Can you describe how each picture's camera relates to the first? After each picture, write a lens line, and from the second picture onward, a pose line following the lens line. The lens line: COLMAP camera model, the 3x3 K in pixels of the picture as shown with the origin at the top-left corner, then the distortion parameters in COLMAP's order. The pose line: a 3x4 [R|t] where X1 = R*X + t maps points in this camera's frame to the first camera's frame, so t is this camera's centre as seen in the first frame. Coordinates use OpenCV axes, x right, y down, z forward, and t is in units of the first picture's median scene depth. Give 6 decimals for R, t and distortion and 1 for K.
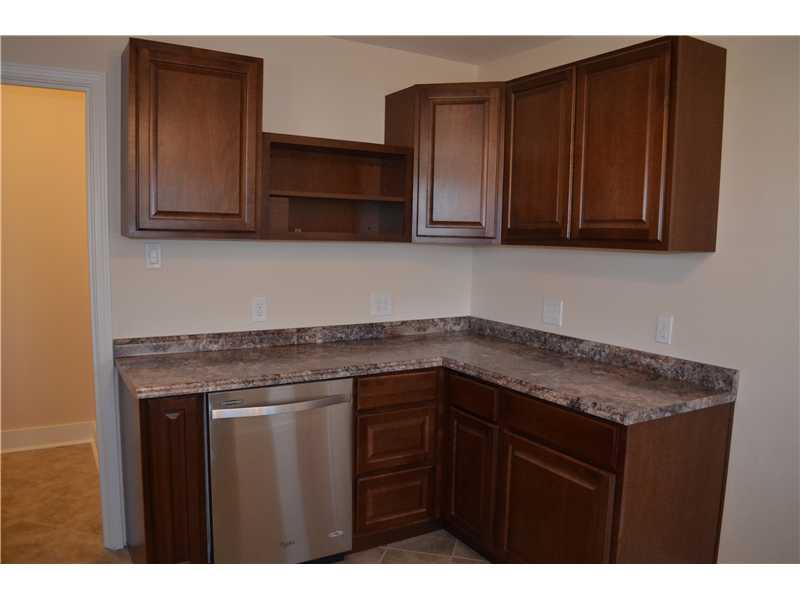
lens RADIAL K [[633.3, 0, 400.0], [0, 633.3, 300.0], [0, 0, 1]] dist [-0.079854, 0.012237]
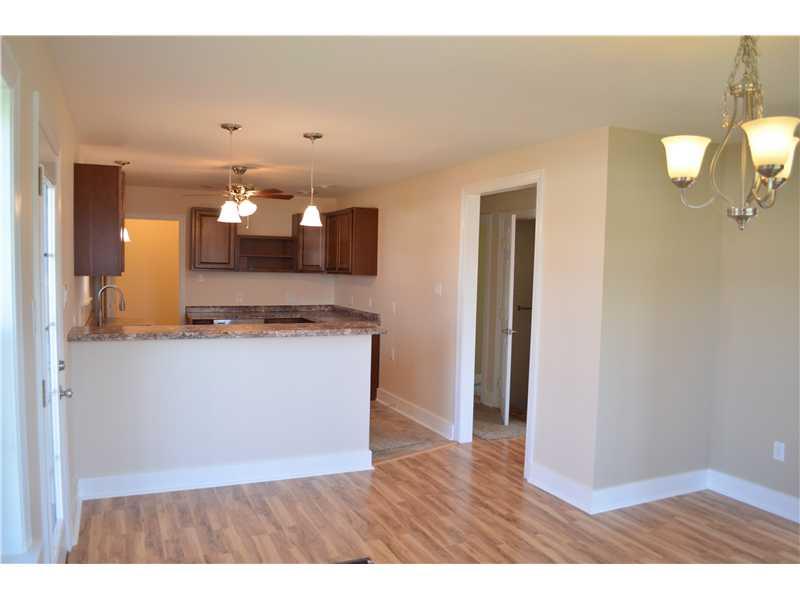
lens RADIAL K [[633.3, 0, 400.0], [0, 633.3, 300.0], [0, 0, 1]] dist [-0.079854, 0.012237]
pose [[0.993065, 0.007289, -0.117338, 0.774925], [-0.013259, 0.998652, -0.050176, 0.150981], [0.116815, 0.051384, 0.991824, -1.580284]]
